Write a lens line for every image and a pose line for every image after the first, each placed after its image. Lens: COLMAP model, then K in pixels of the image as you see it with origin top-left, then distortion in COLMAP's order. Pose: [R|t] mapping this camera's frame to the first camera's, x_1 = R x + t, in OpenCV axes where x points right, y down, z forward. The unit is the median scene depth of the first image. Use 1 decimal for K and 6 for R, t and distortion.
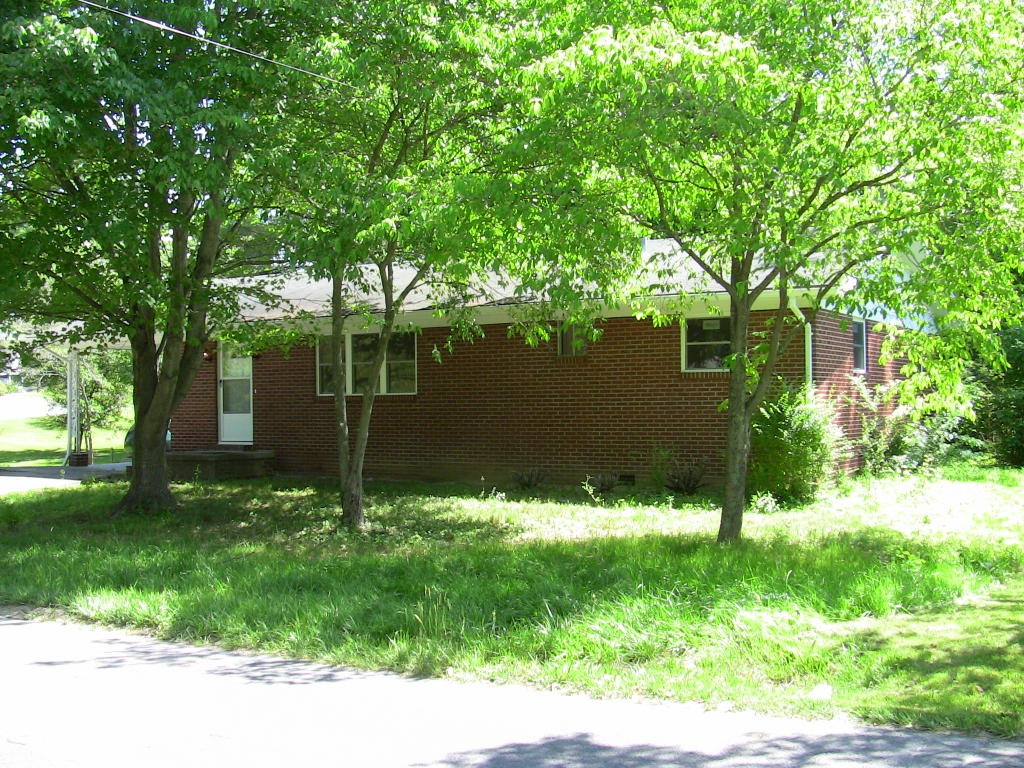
lens RADIAL K [[1198.9, 0, 512.0], [0, 1198.9, 384.0], [0, 0, 1]] dist [-0.216249, 0.217350]
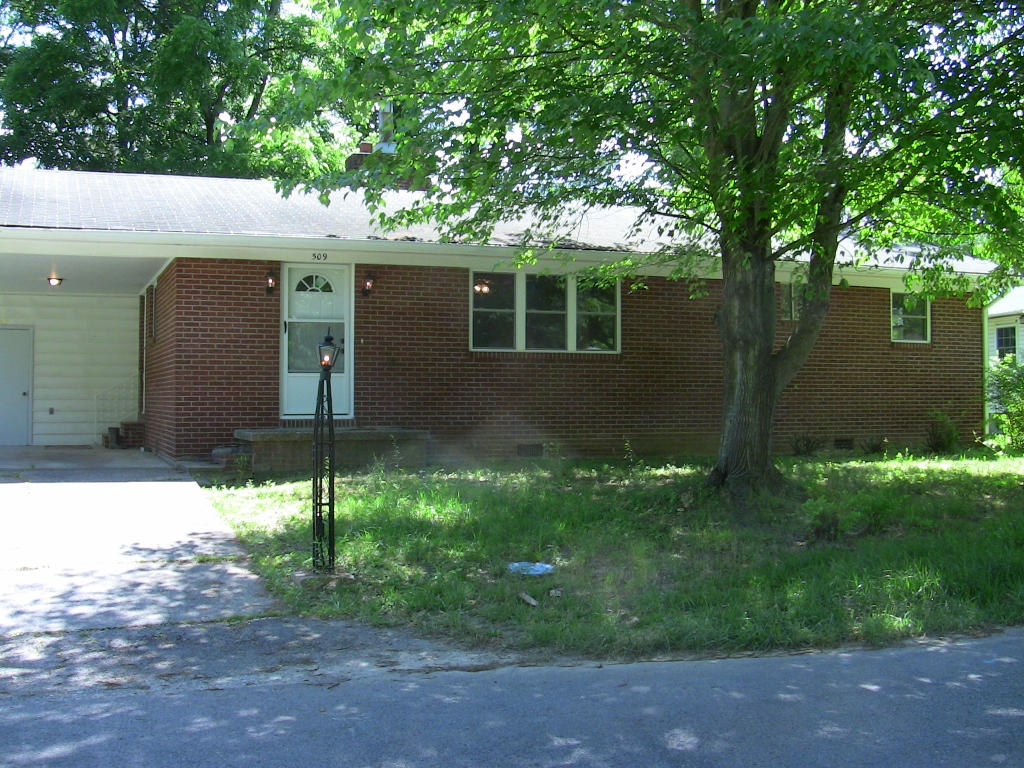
lens RADIAL K [[1198.9, 0, 512.0], [0, 1198.9, 384.0], [0, 0, 1]] dist [-0.216249, 0.217350]
pose [[0.580155, 0.017976, 0.814307, -0.742467], [-0.021232, 0.999750, -0.006943, 0.034608], [-0.814229, -0.013262, 0.580392, 0.527328]]
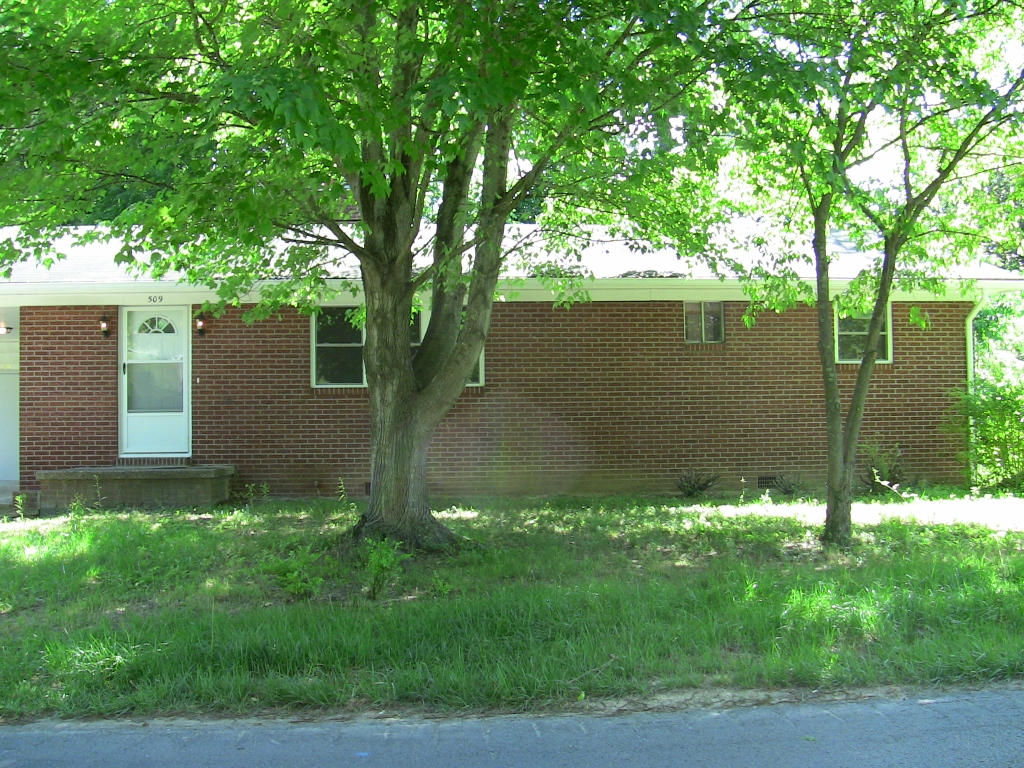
lens RADIAL K [[1198.9, 0, 512.0], [0, 1198.9, 384.0], [0, 0, 1]] dist [-0.216249, 0.217350]
pose [[0.795308, 0.020191, 0.605869, -0.498039], [-0.006243, 0.999665, -0.025120, 0.025013], [-0.606173, 0.016196, 0.795168, 0.332478]]
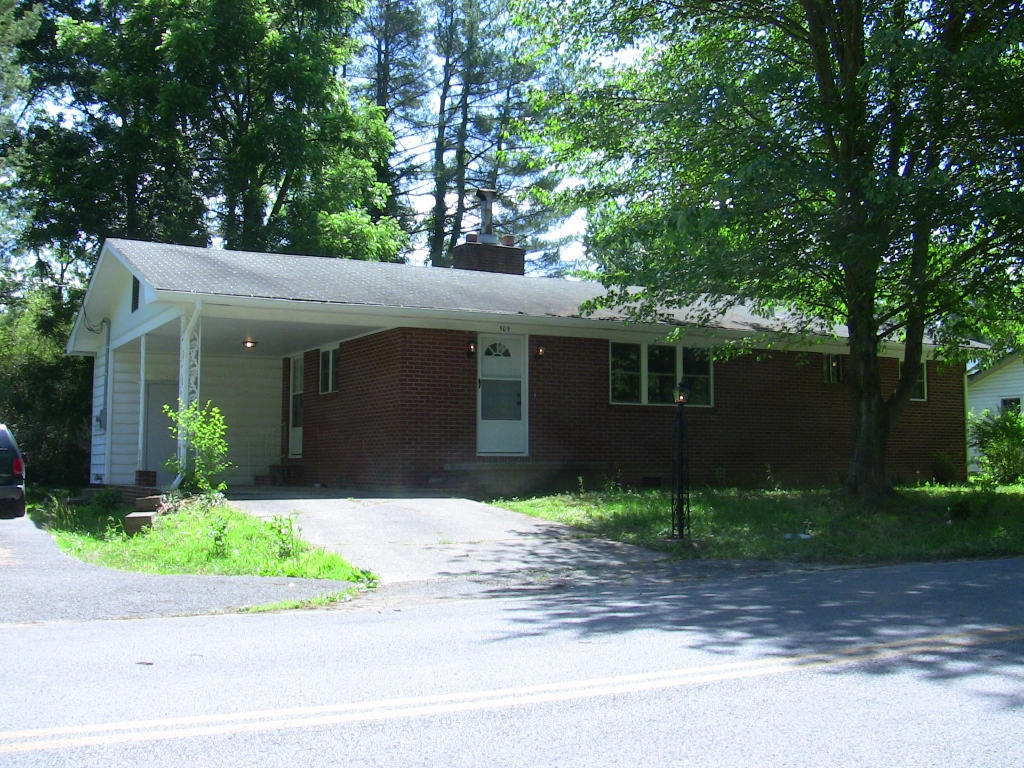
lens RADIAL K [[1198.9, 0, 512.0], [0, 1198.9, 384.0], [0, 0, 1]] dist [-0.216249, 0.217350]
pose [[0.482640, 0.070044, 0.873013, -1.019019], [-0.021163, 0.997438, -0.068328, 0.059991], [-0.875563, 0.014502, 0.482886, 0.587963]]
